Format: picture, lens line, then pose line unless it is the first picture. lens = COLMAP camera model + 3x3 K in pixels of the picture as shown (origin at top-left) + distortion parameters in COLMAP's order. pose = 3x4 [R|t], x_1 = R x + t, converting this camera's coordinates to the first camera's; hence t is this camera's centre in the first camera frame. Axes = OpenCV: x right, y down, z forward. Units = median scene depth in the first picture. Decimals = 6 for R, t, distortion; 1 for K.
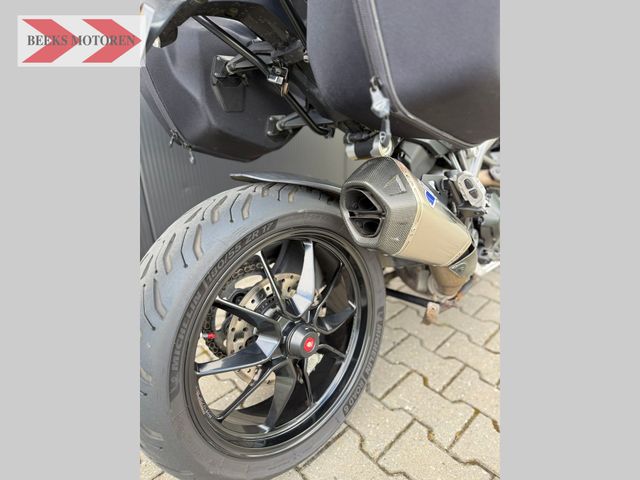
lens RADIAL K [[346.0, 0, 318.8], [0, 346.0, 248.8], [0, 0, 1]] dist [0.021343, -0.000803]
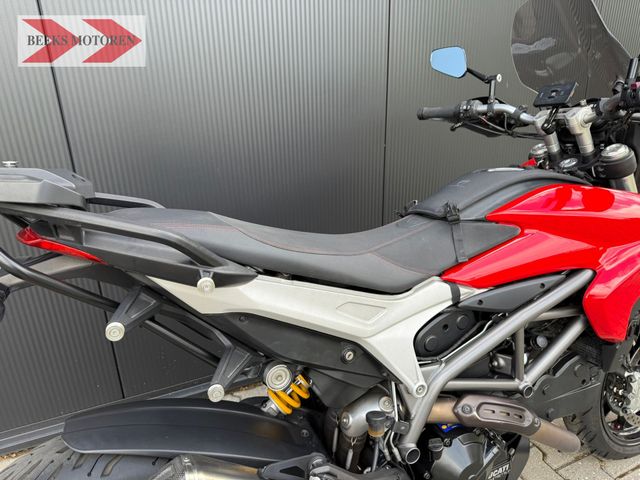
lens RADIAL K [[458.8, 0, 320.0], [0, 458.8, 240.0], [0, 0, 1]] dist [0.003609, -0.005441]
pose [[0.948322, 0.117469, -0.294765, 0.579380], [-0.126731, 0.991859, -0.012446, -0.638500], [0.290903, 0.049159, 0.955489, 0.008238]]
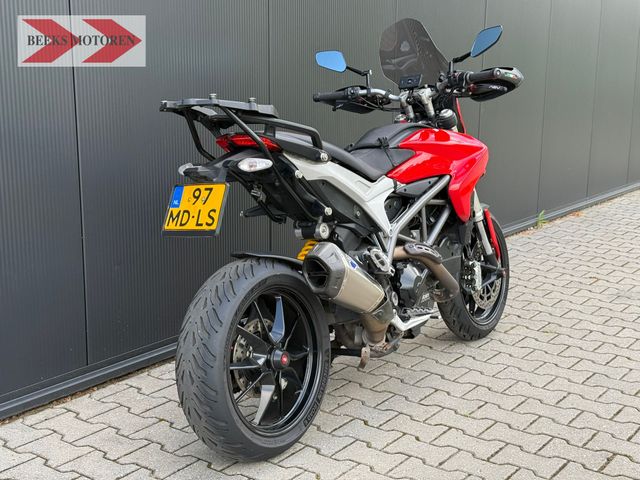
lens RADIAL K [[896.4, 0, 312.8], [0, 896.4, 241.0], [0, 0, 1]] dist [0.092486, 0.032641]
pose [[0.979673, -0.008642, 0.200416, -0.607061], [0.049664, 0.978417, -0.200581, 0.490920], [-0.194358, 0.206457, 0.958958, -2.575368]]
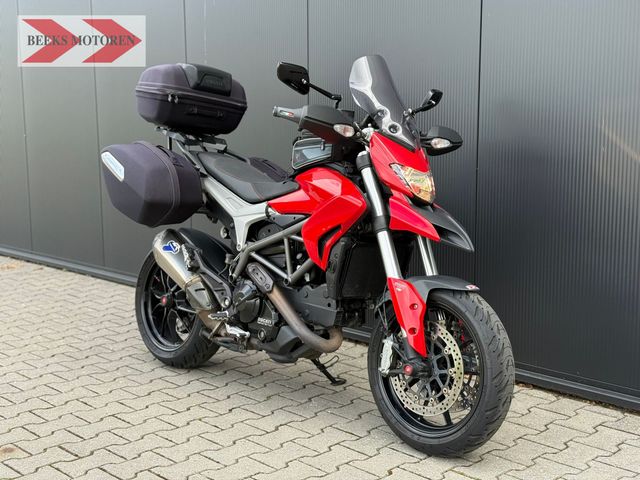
lens RADIAL K [[897.5, 0, 320.0], [0, 897.5, 240.0], [0, 0, 1]] dist [0.093010, 0.010736]
pose [[0.007382, 0.158572, -0.987320, 5.085103], [-0.386712, 0.910980, 0.143420, -1.181400], [0.922171, 0.380750, 0.068047, 1.210844]]
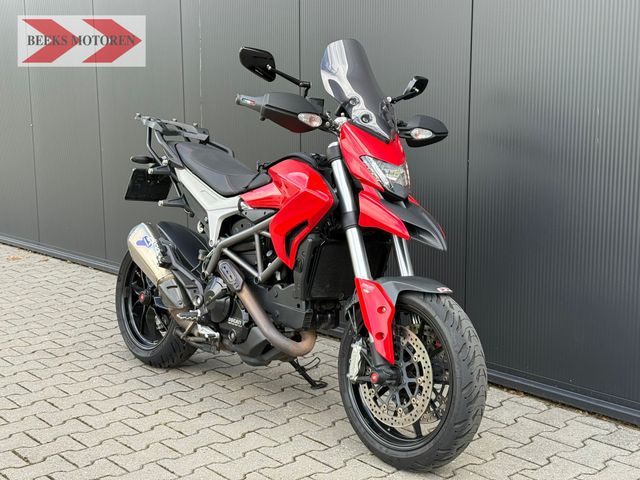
lens RADIAL K [[897.5, 0, 320.0], [0, 897.5, 240.0], [0, 0, 1]] dist [0.093010, 0.010736]
pose [[-0.042775, 0.169391, -0.984620, 4.822183], [-0.386109, 0.906149, 0.172665, -1.299815], [0.921461, 0.387556, 0.026643, 1.521921]]
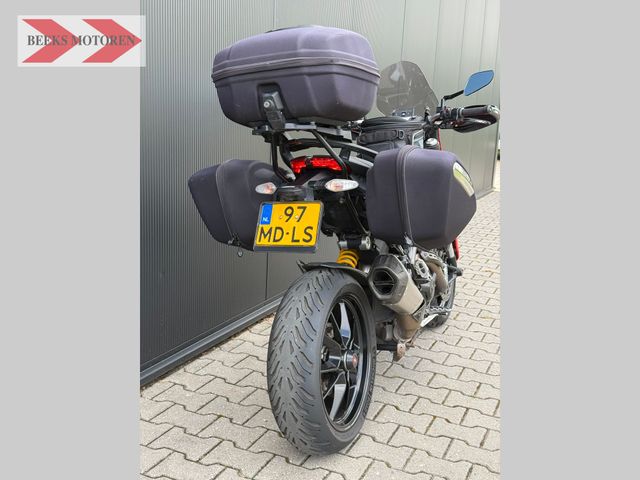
lens RADIAL K [[675.2, 0, 320.0], [0, 675.2, 240.0], [0, 0, 1]] dist [0.098442, -0.001231]
pose [[0.914999, -0.014524, 0.403194, -1.323384], [0.093940, 0.979554, -0.177900, 0.235580], [-0.392366, 0.200654, 0.897656, -1.792000]]
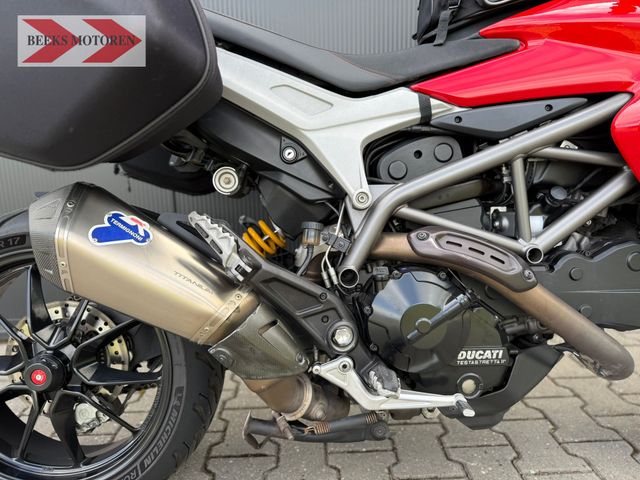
lens RADIAL K [[458.8, 0, 320.0], [0, 458.8, 240.0], [0, 0, 1]] dist [0.003609, -0.005441]
pose [[0.753112, 0.137106, -0.643447, 1.089779], [-0.252554, 0.963357, -0.090326, -0.131225], [0.607485, 0.230531, 0.760143, 0.385942]]
